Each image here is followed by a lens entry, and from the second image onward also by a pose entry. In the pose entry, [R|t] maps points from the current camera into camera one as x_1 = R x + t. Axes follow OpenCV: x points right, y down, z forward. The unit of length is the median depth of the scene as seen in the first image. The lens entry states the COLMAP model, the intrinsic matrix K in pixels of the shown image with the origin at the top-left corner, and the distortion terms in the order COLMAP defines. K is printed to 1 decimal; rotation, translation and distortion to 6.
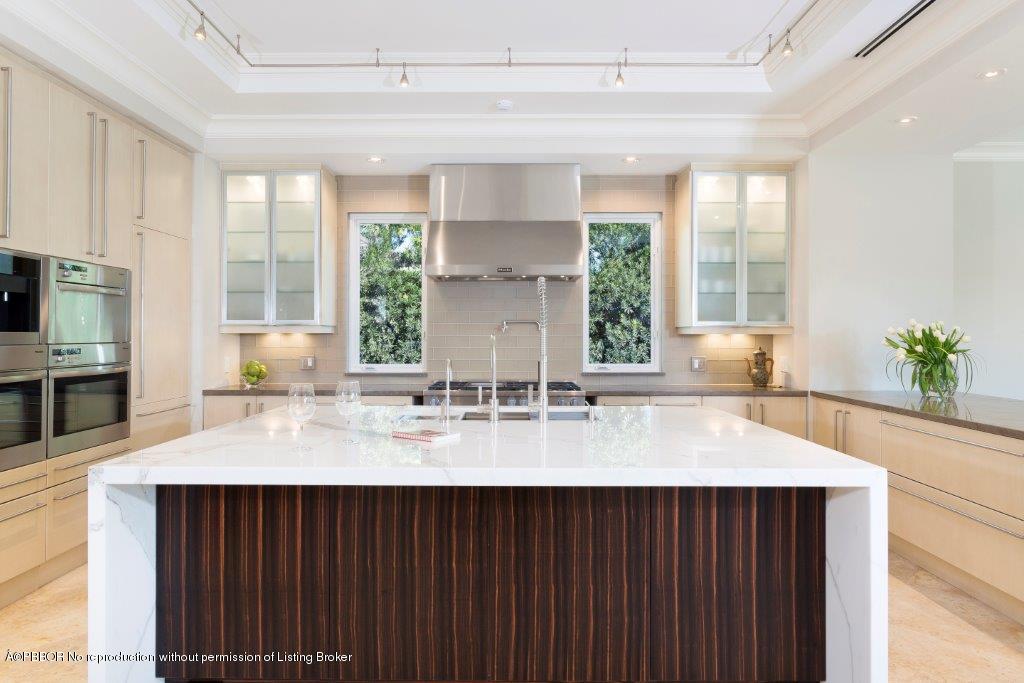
lens RADIAL K [[609.9, 0, 511.0], [0, 609.9, 332.2], [0, 0, 1]] dist [0.001411, 0.001166]
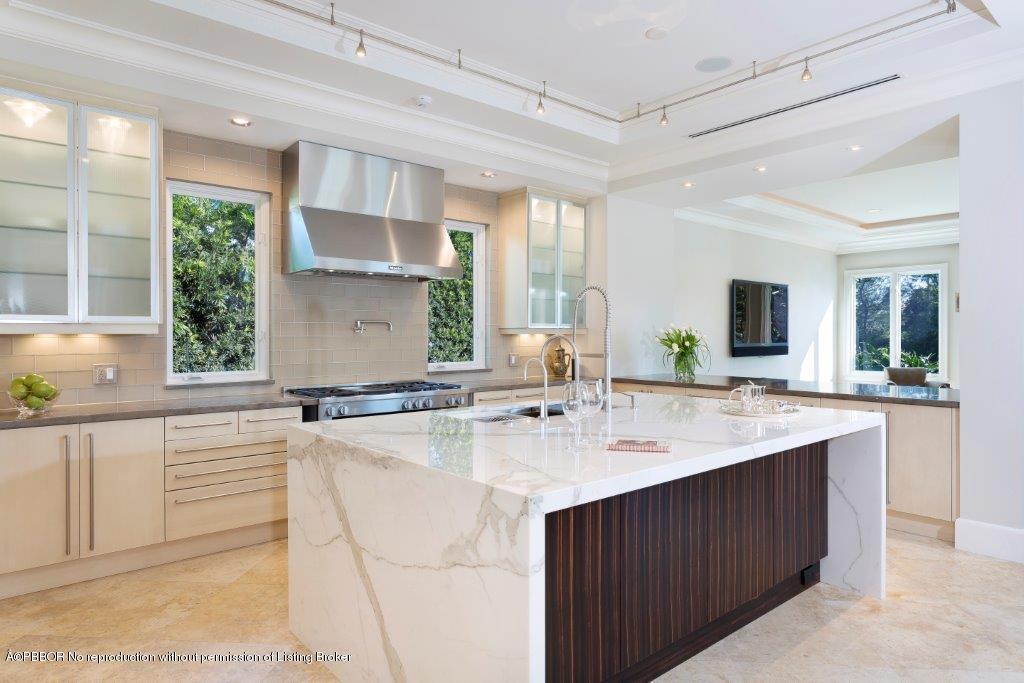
lens RADIAL K [[598.5, 0, 512.0], [0, 598.5, 341.5], [0, 0, 1]] dist [-0.006005, -0.001146]
pose [[0.764491, -0.010328, 0.644551, -0.528260], [0.000083, 0.999873, 0.015924, -0.001459], [-0.644634, -0.012120, 0.764395, 0.171433]]
